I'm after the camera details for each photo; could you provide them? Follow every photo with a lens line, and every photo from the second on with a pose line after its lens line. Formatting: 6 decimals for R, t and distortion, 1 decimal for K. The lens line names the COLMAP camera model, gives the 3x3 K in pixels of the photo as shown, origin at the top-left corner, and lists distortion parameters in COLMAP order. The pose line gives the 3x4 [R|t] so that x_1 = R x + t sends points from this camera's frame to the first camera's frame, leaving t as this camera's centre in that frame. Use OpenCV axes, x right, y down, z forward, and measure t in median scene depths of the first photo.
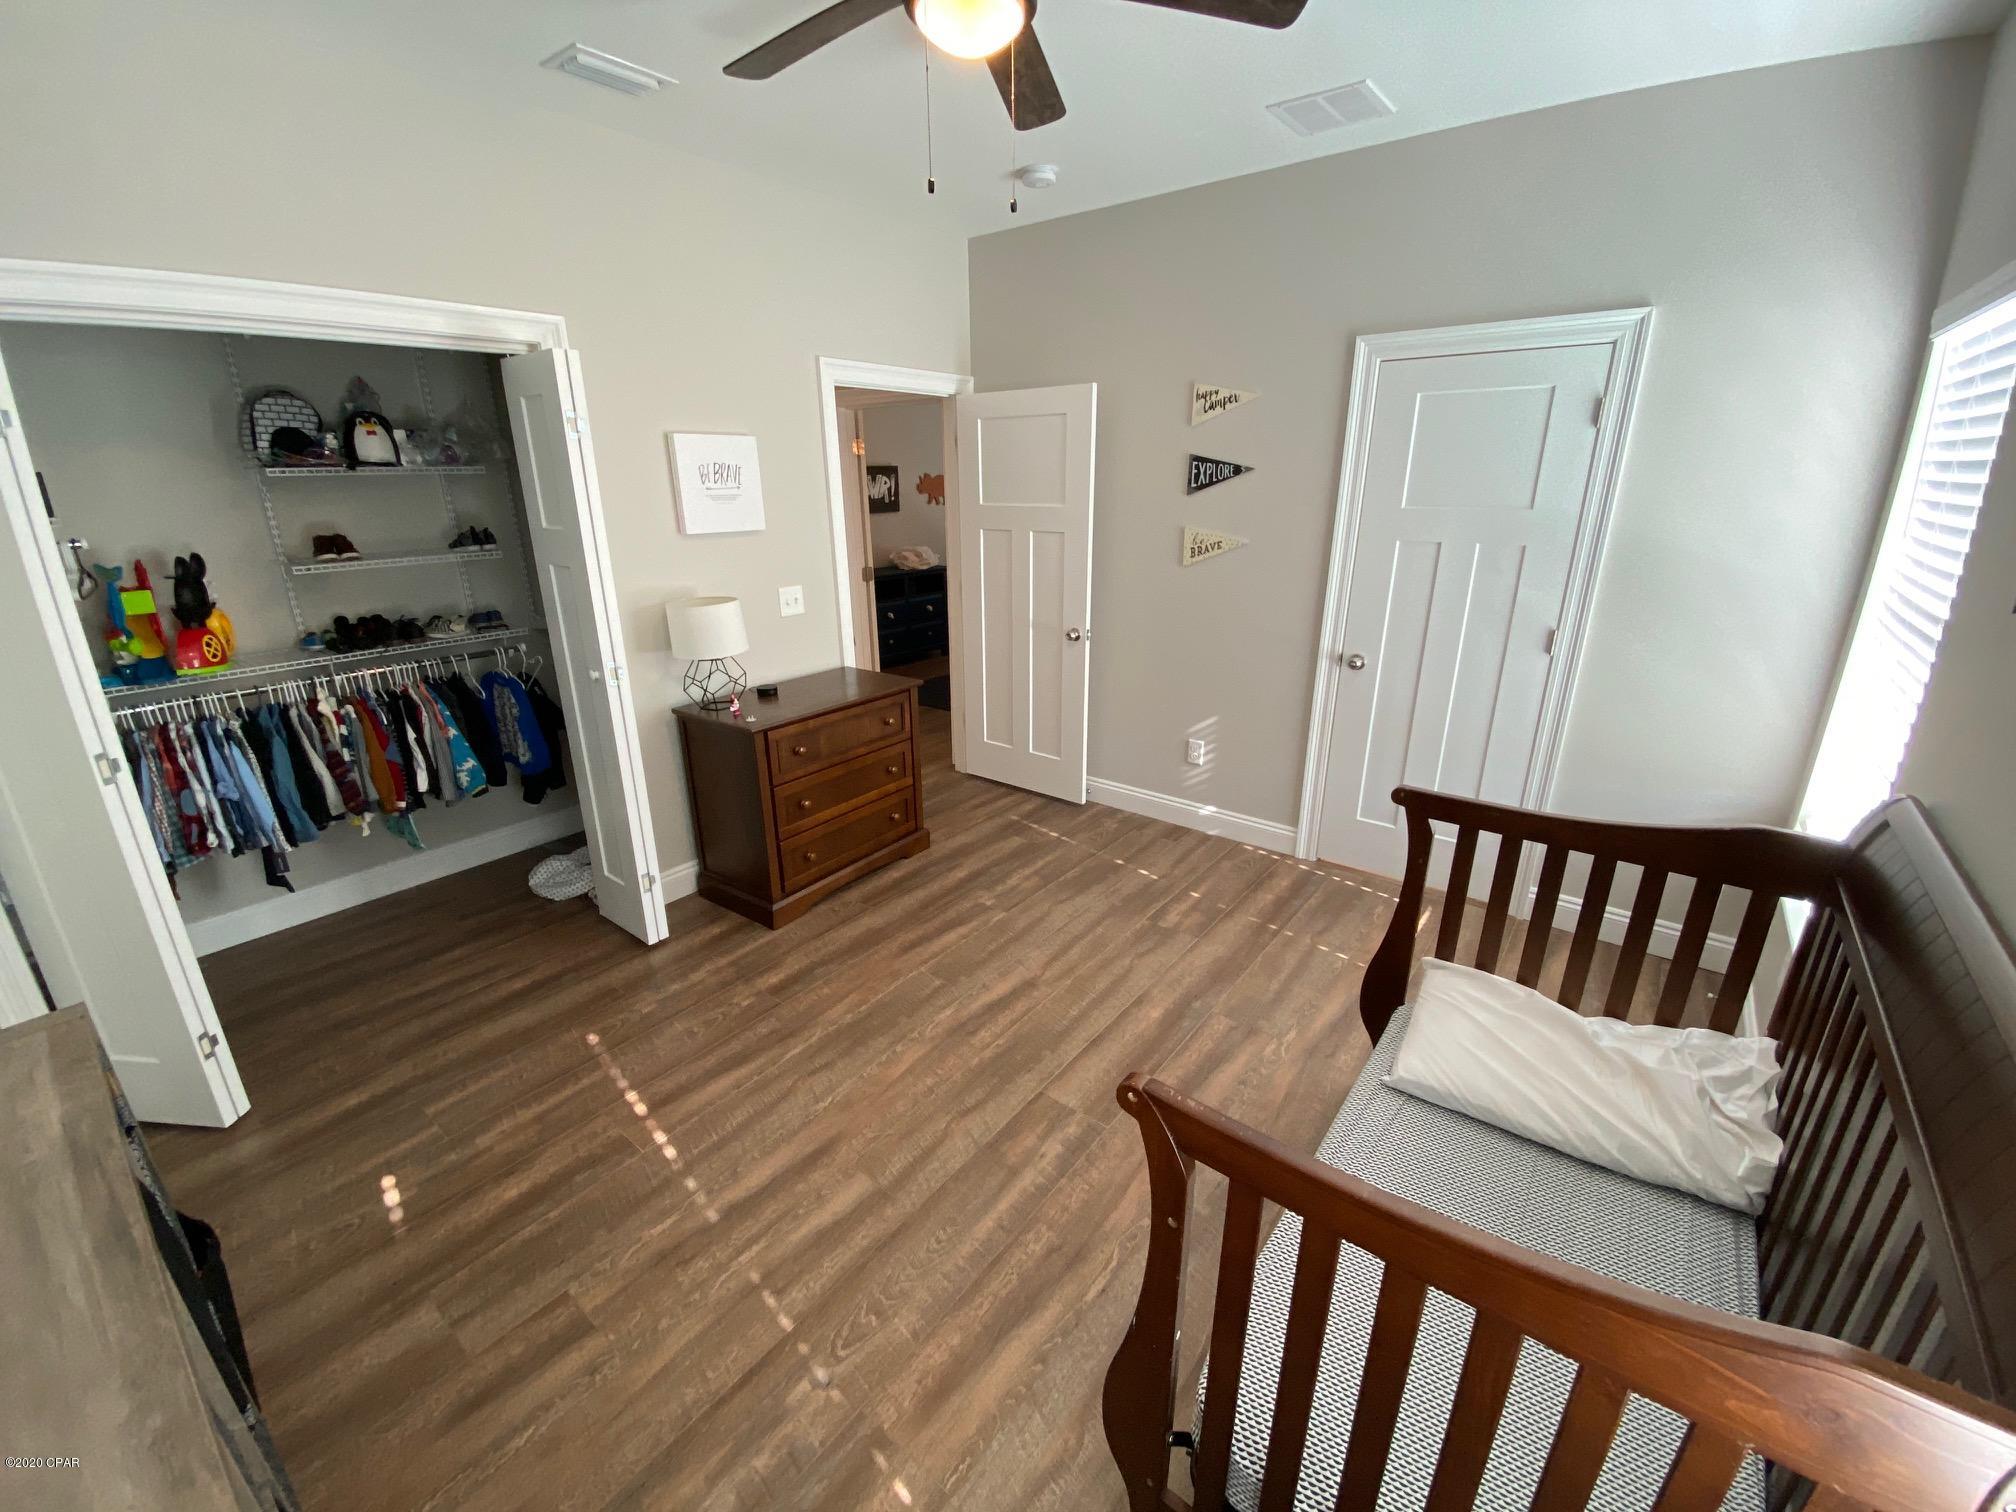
lens RADIAL K [[814.5, 0, 998.4], [0, 814.5, 756.7], [0, 0, 1]] dist [0.015704, -0.018335]
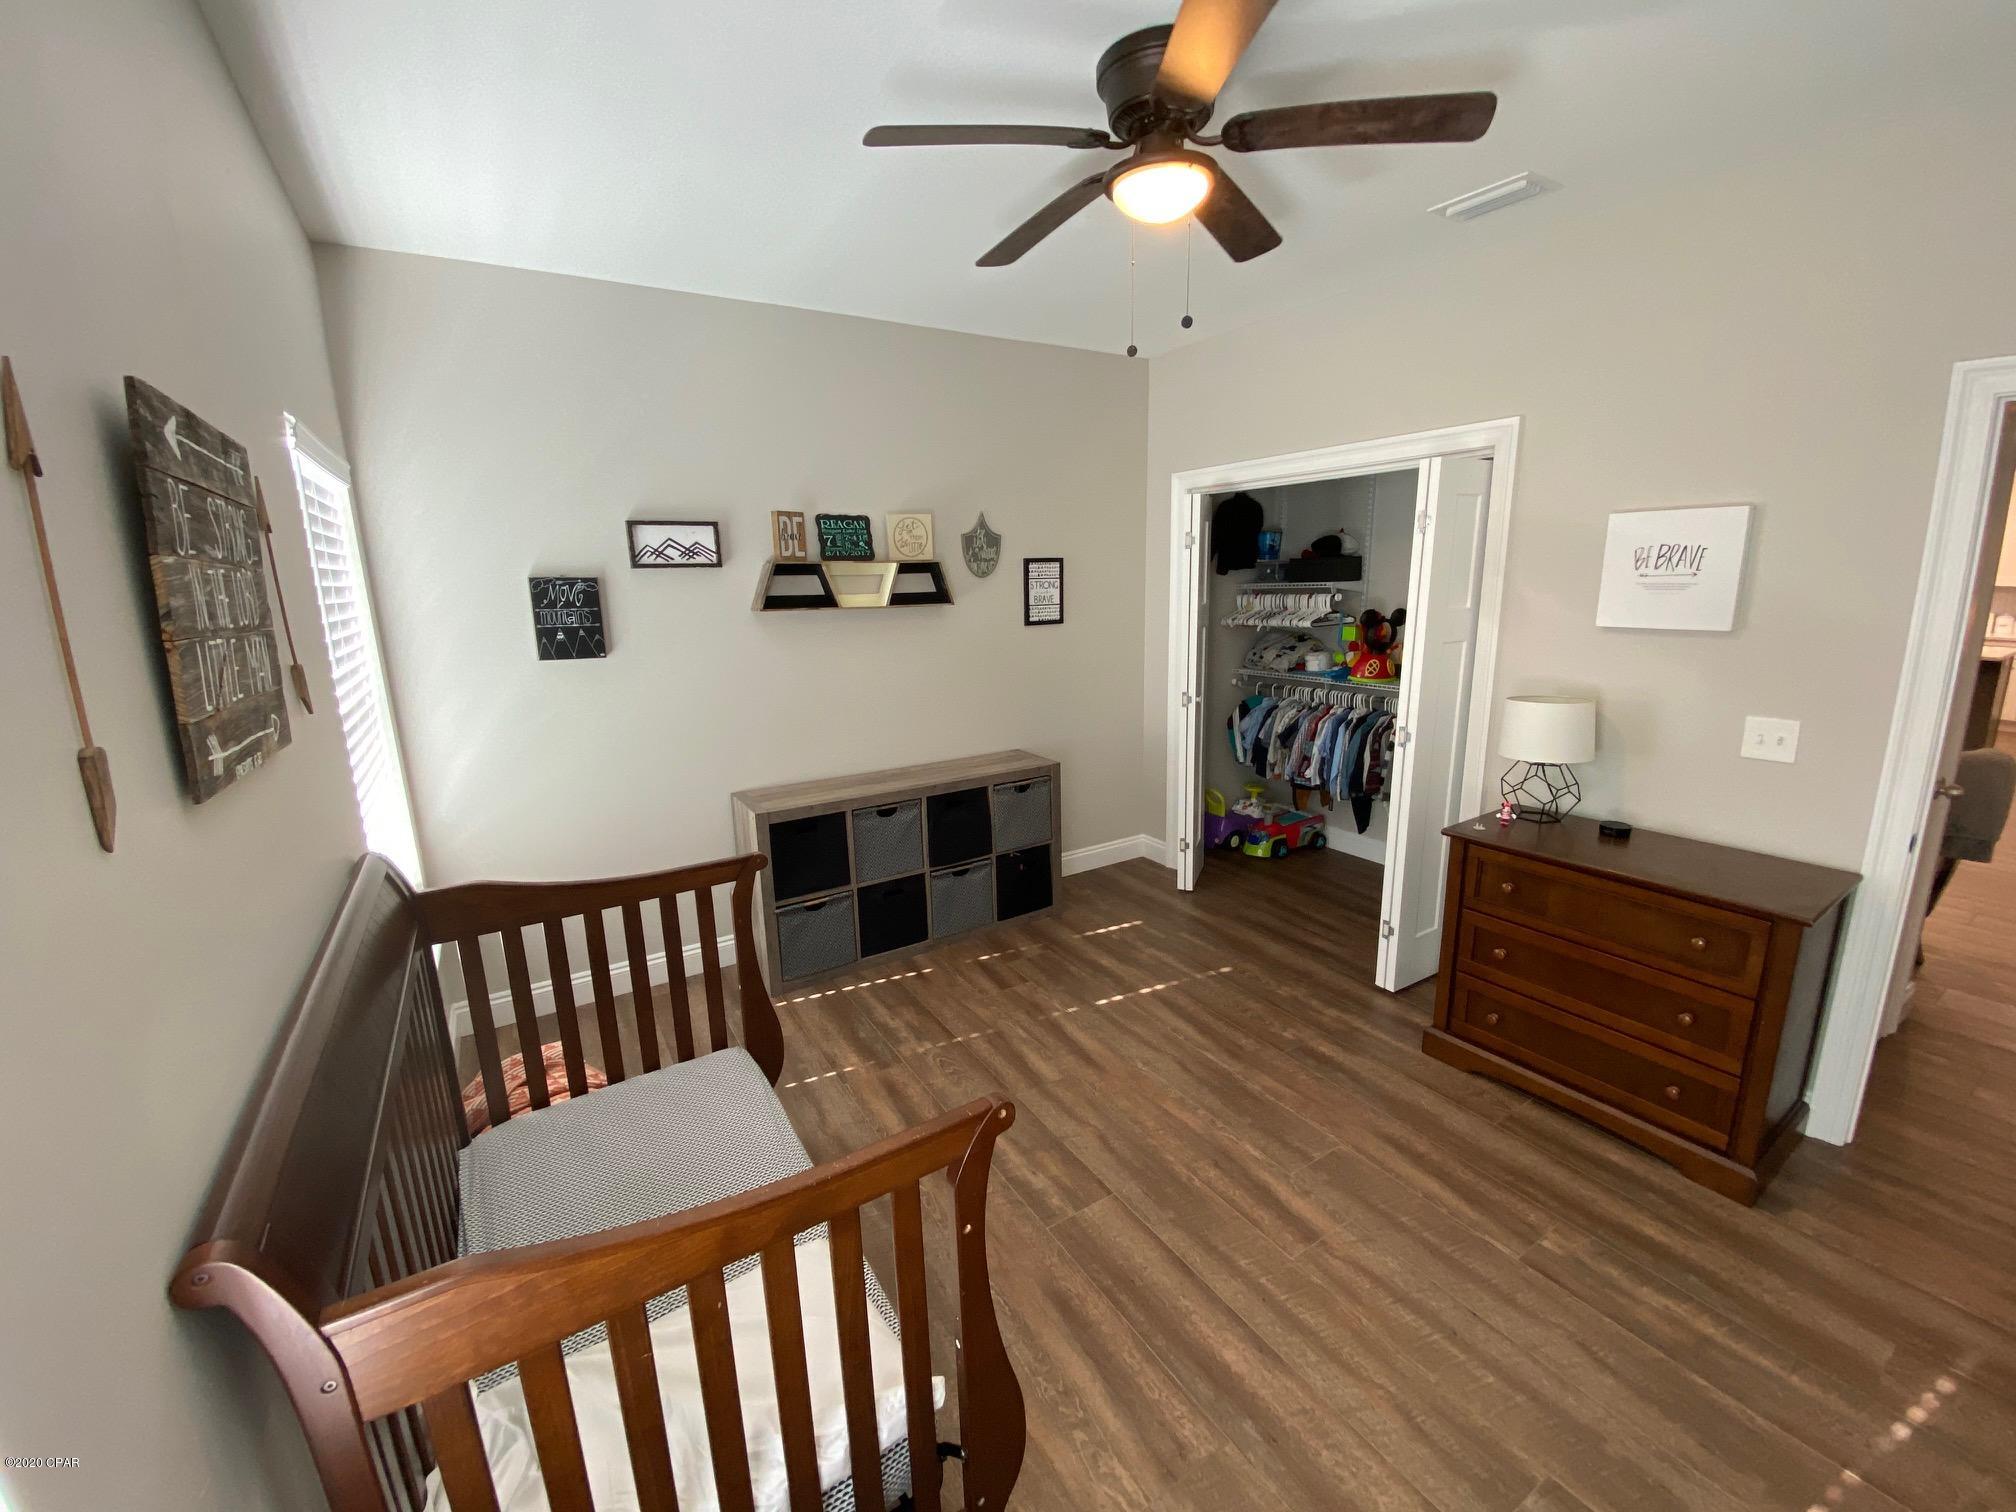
lens RADIAL K [[814.5, 0, 1007.4], [0, 814.5, 749.6], [0, 0, 1]] dist [0.015704, -0.018335]
pose [[-0.340566, 0.221323, -0.913800, 0.679084], [-0.275566, 0.905724, 0.322069, -0.272633], [0.898932, 0.361498, -0.247469, 0.732749]]
